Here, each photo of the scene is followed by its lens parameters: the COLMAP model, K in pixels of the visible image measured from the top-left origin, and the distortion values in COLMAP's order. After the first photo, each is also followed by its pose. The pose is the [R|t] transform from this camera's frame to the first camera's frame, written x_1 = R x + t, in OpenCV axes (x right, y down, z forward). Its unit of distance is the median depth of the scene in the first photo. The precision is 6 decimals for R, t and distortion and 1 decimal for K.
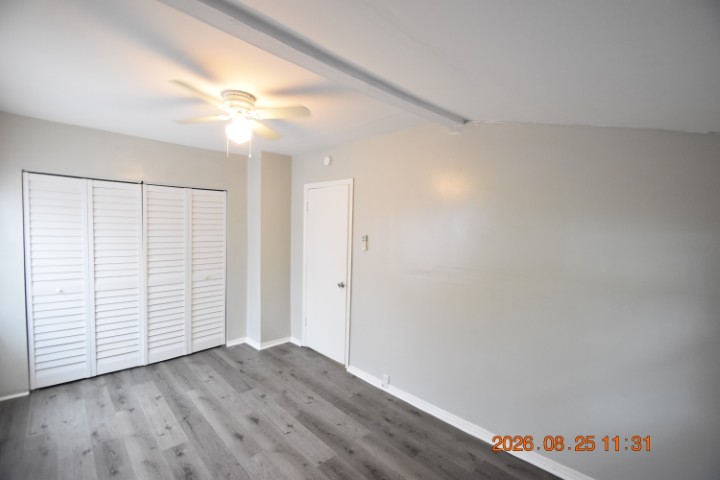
lens RADIAL K [[316.2, 0, 354.3], [0, 316.2, 237.2], [0, 0, 1]] dist [0.001117, -0.005941]
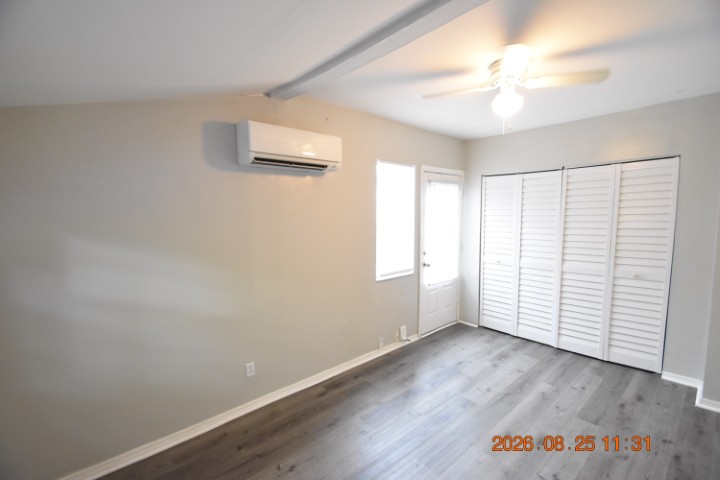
lens RADIAL K [[316.2, 0, 358.9], [0, 316.2, 239.0], [0, 0, 1]] dist [0.001117, -0.005941]
pose [[-0.039992, 0.059784, -0.997410, 0.407151], [-0.016785, 0.998027, 0.060494, 0.002646], [0.999059, 0.019161, -0.038910, 0.441050]]
